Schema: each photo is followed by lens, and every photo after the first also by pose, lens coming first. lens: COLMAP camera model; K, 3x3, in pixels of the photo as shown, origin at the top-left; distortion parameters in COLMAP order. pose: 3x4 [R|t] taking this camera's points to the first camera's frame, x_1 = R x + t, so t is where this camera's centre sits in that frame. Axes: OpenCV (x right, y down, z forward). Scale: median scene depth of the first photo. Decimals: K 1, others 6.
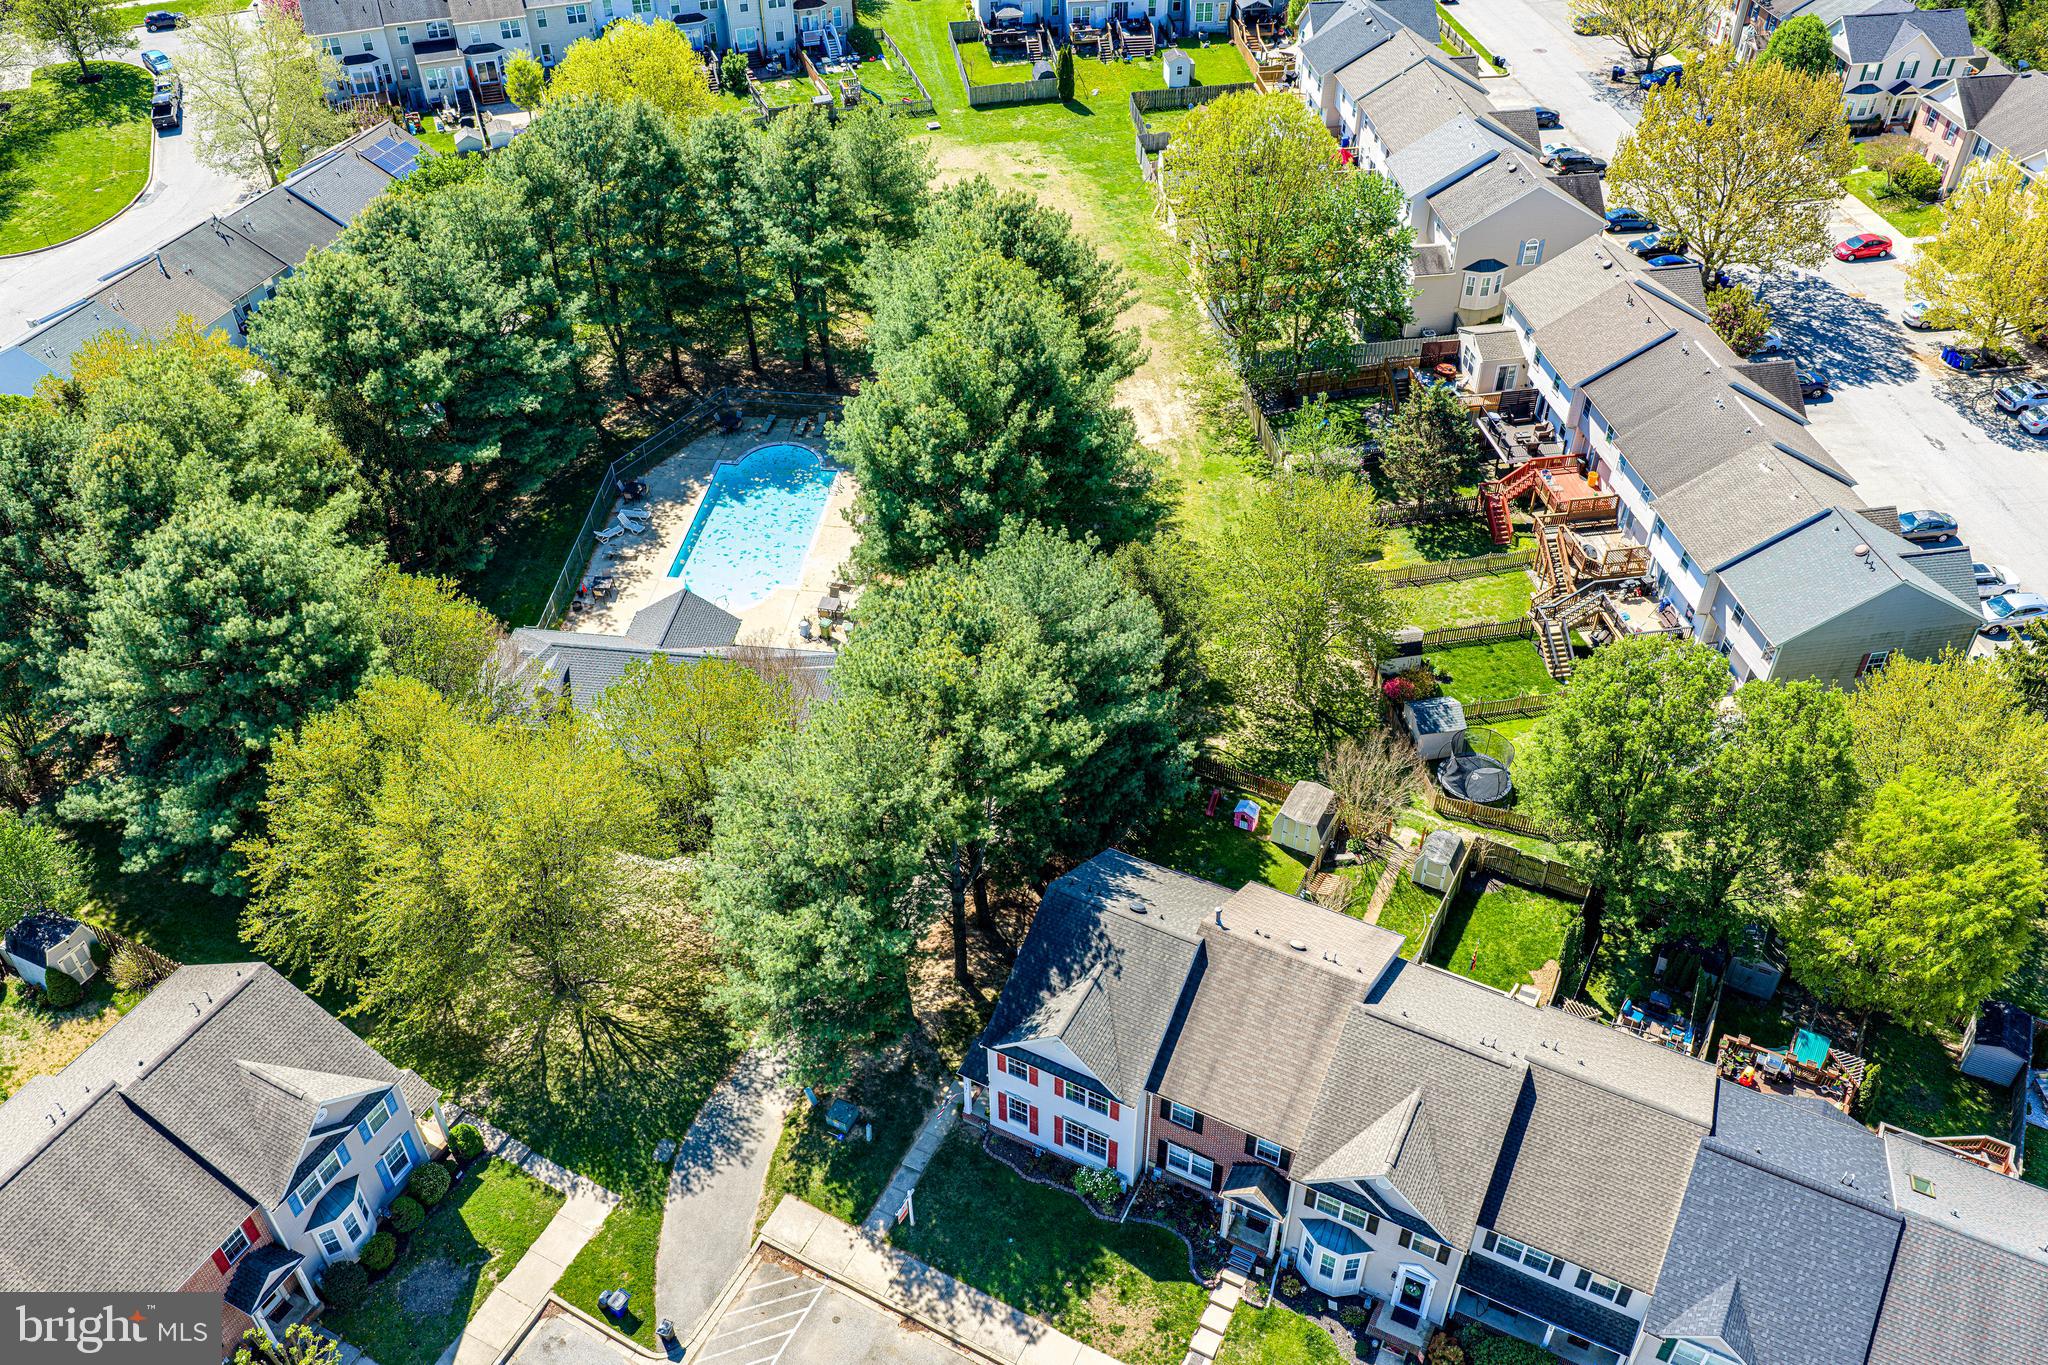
lens RADIAL K [[1676.4, 0, 1022.1], [0, 1676.4, 673.2], [0, 0, 1]] dist [0.033294, -0.065023]
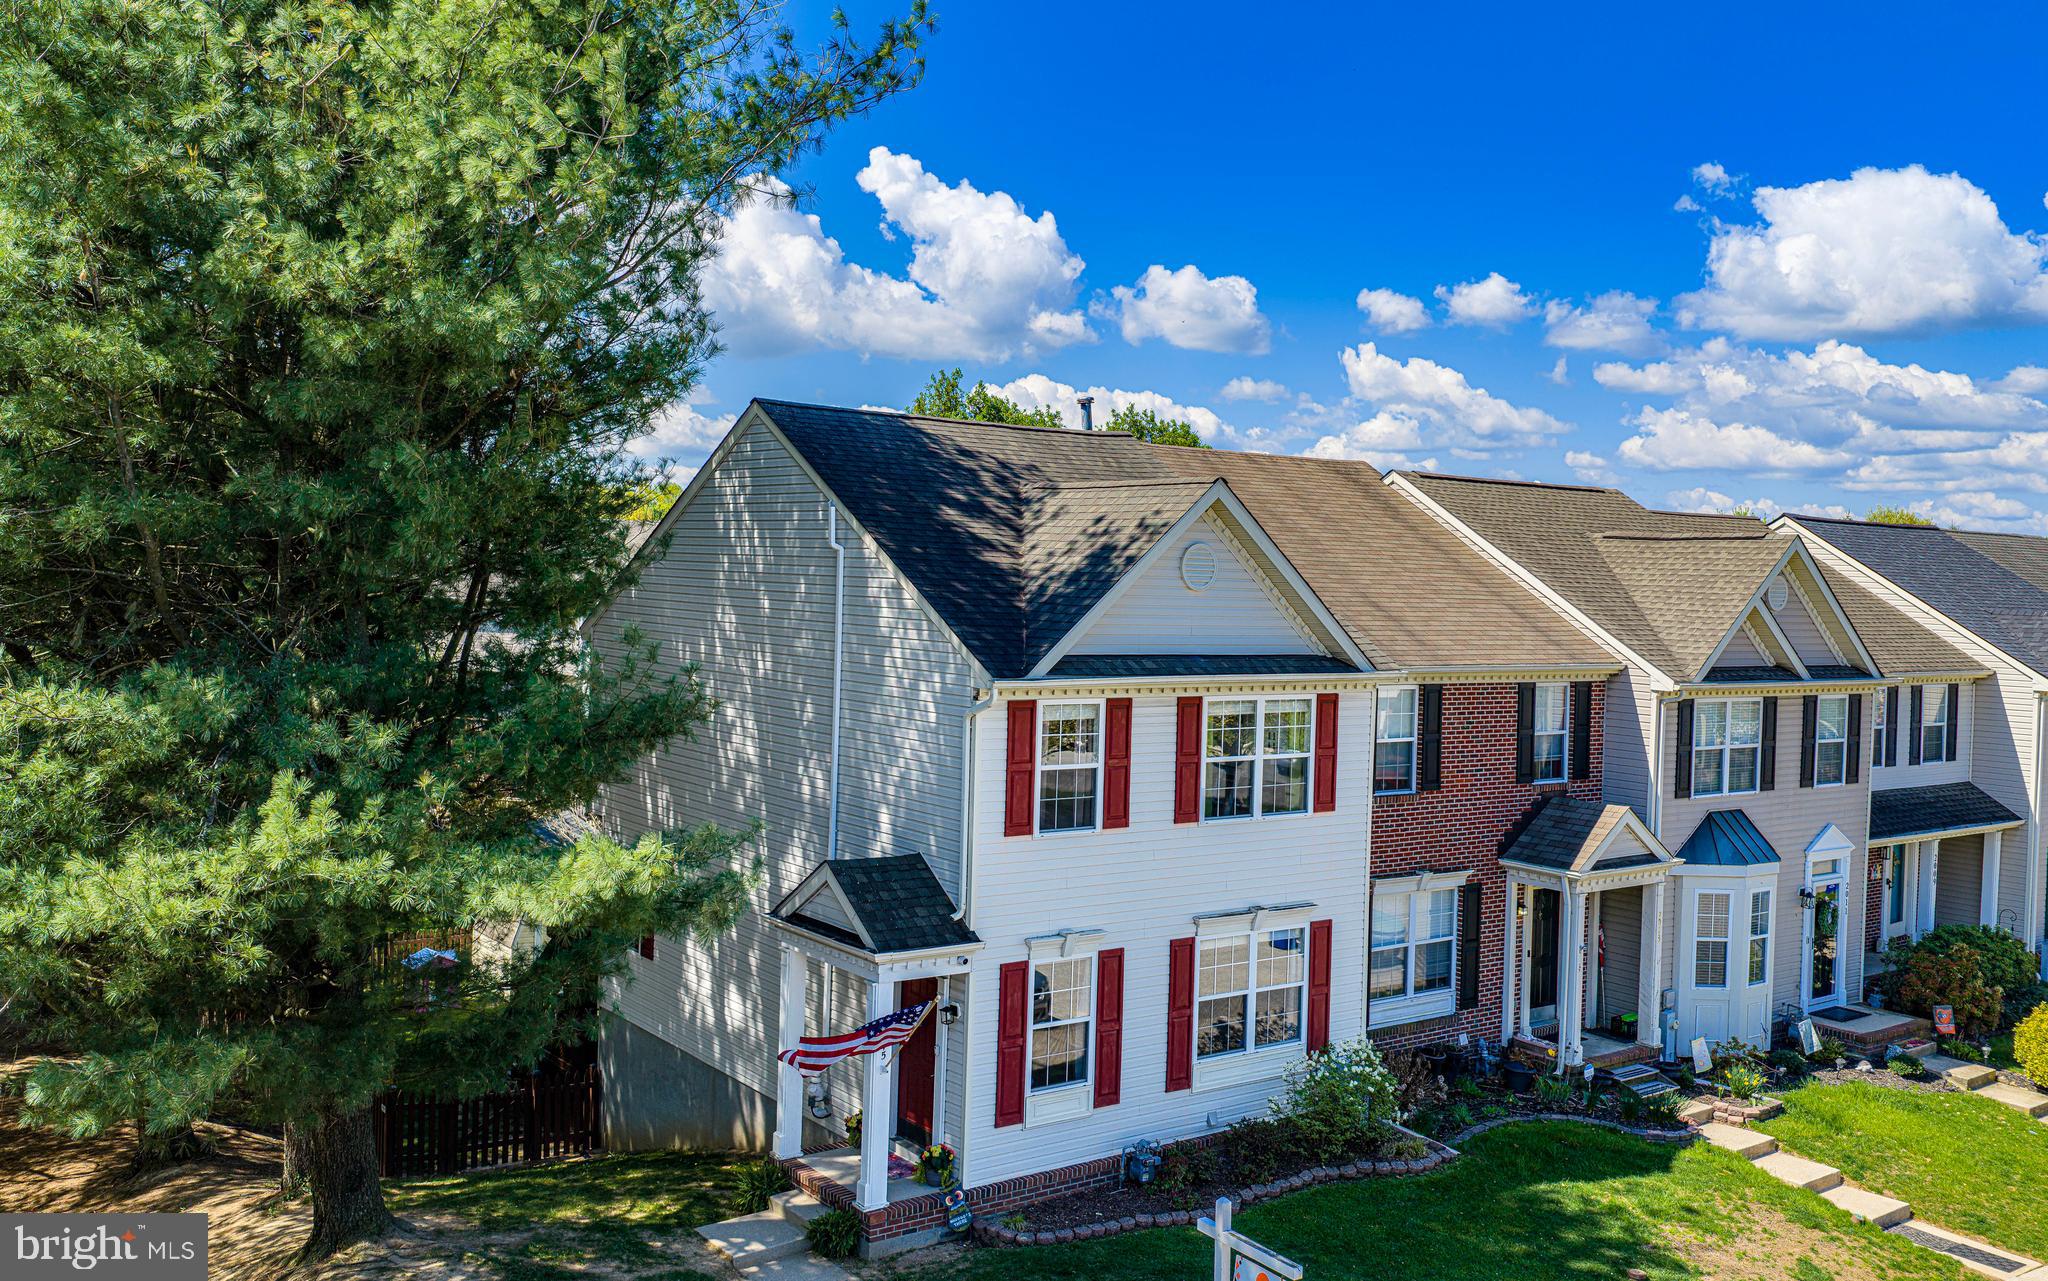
lens RADIAL K [[1759.2, 0, 1023.6], [0, 1759.2, 592.9], [0, 0, 1]] dist [-0.011462, -0.006611]
pose [[0.443816, 0.014921, 0.895994, -0.273287], [0.552894, 0.782304, -0.286895, 0.283968], [-0.705221, 0.622718, 0.338949, 0.851707]]
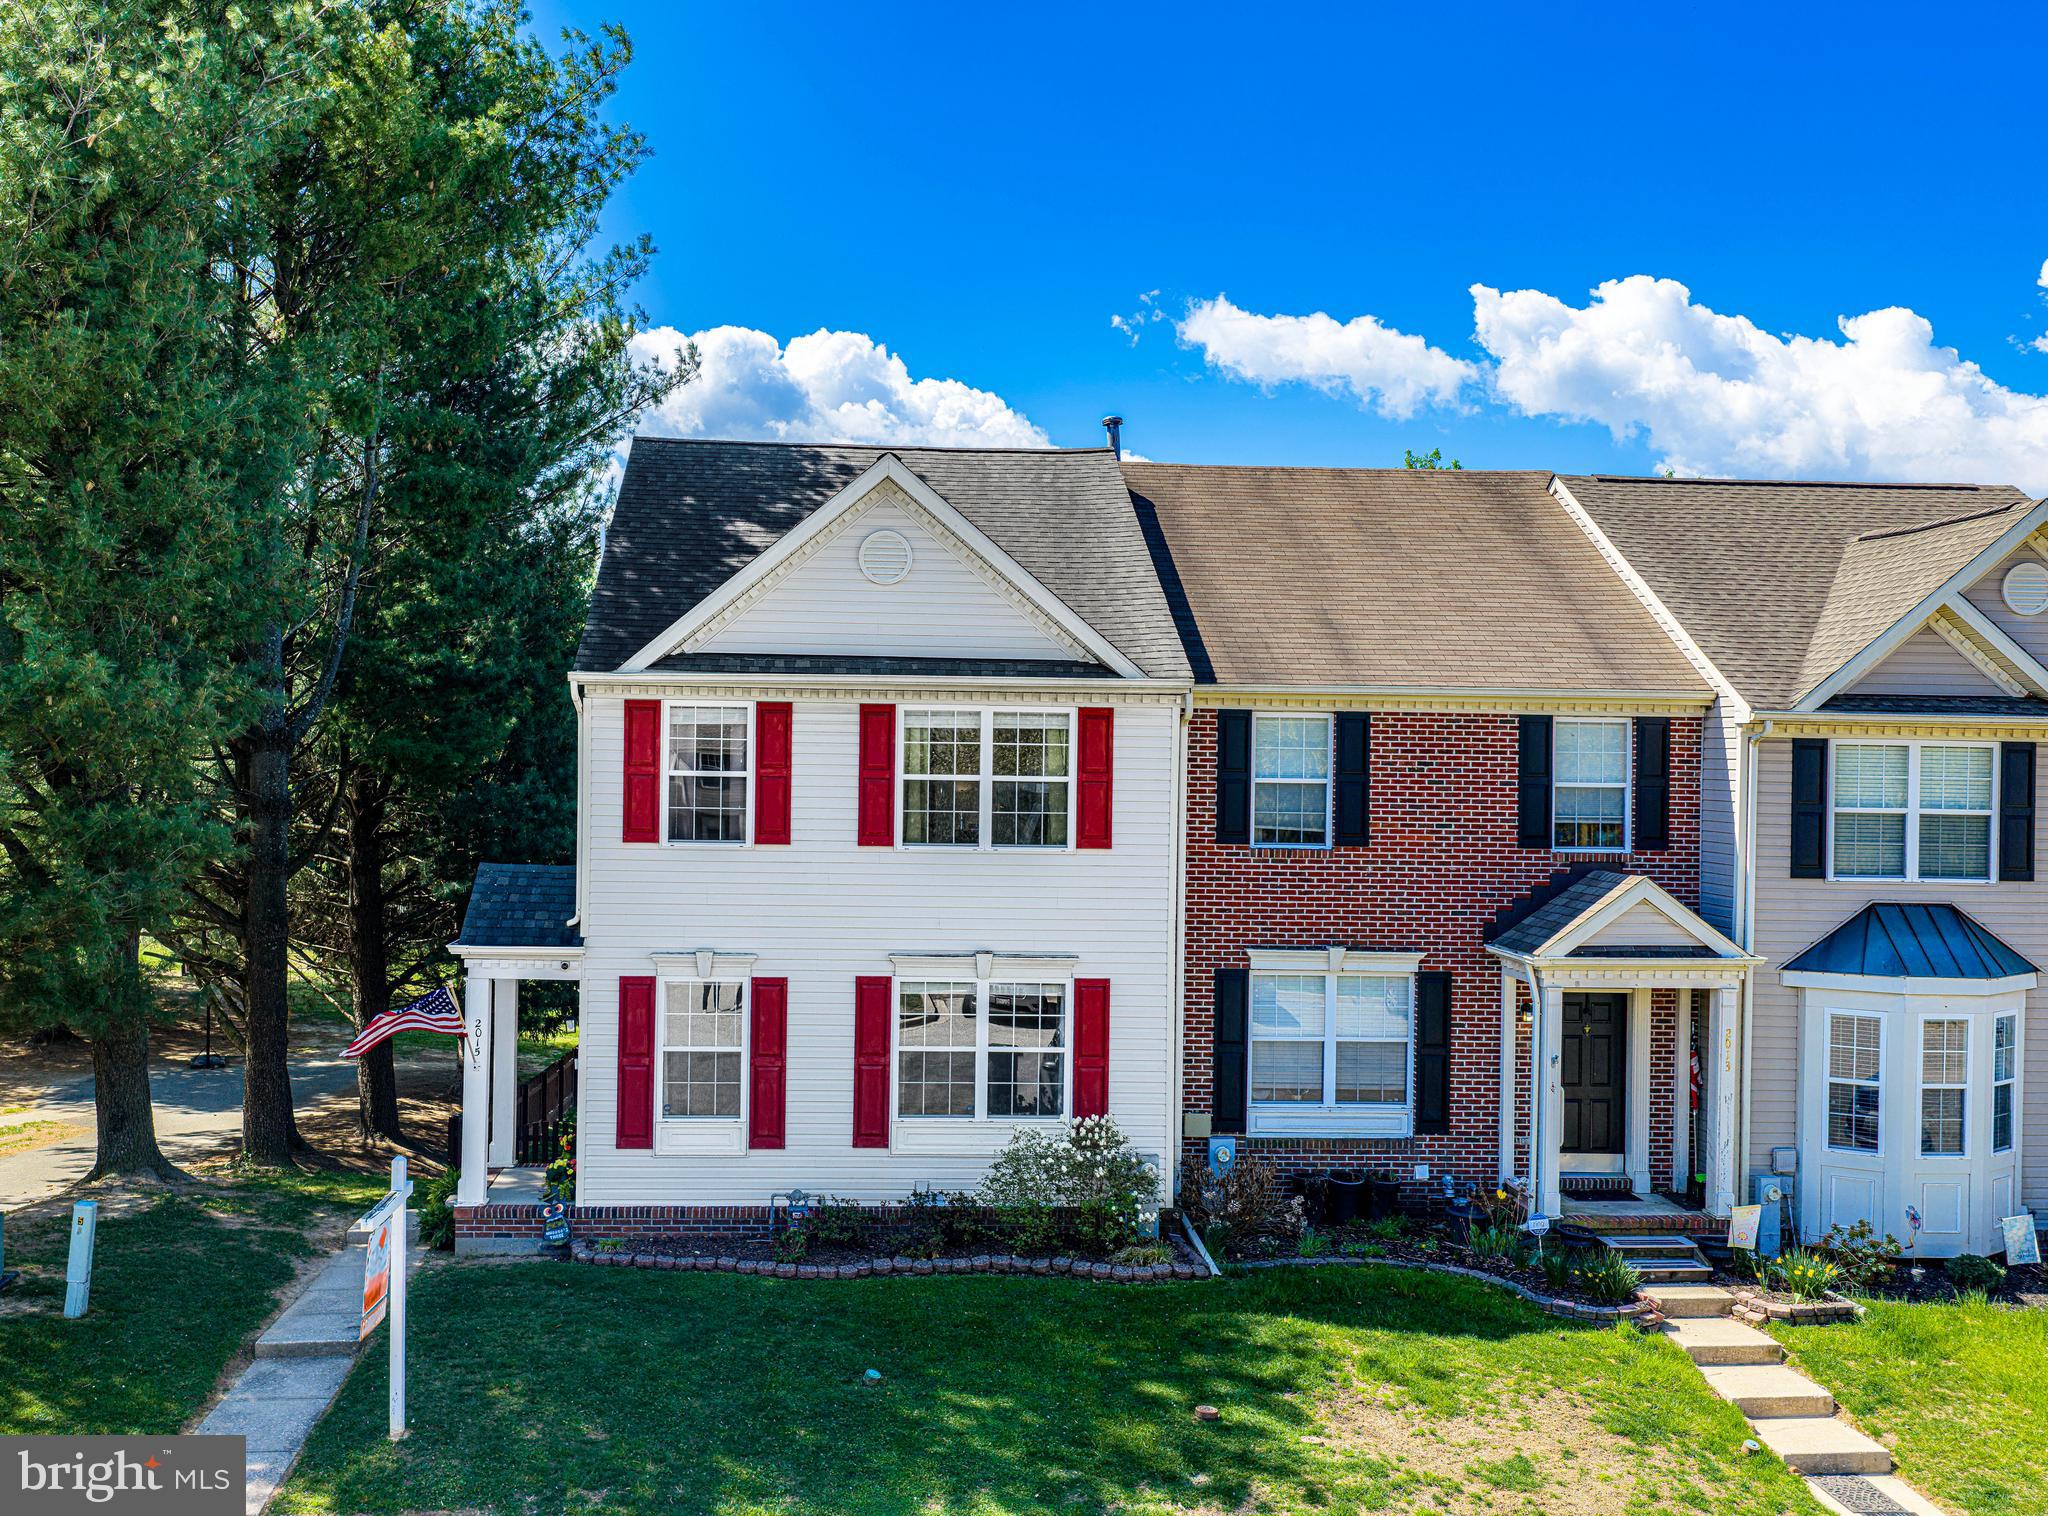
lens RADIAL K [[1921.2, 0, 917.1], [0, 1921.2, 757.0], [0, 0, 1]] dist [0.019772, -0.016943]
pose [[0.862528, 0.024264, 0.505428, -0.127762], [0.308700, 0.766205, -0.563591, 0.405392], [-0.400936, 0.642138, 0.653382, 0.751877]]
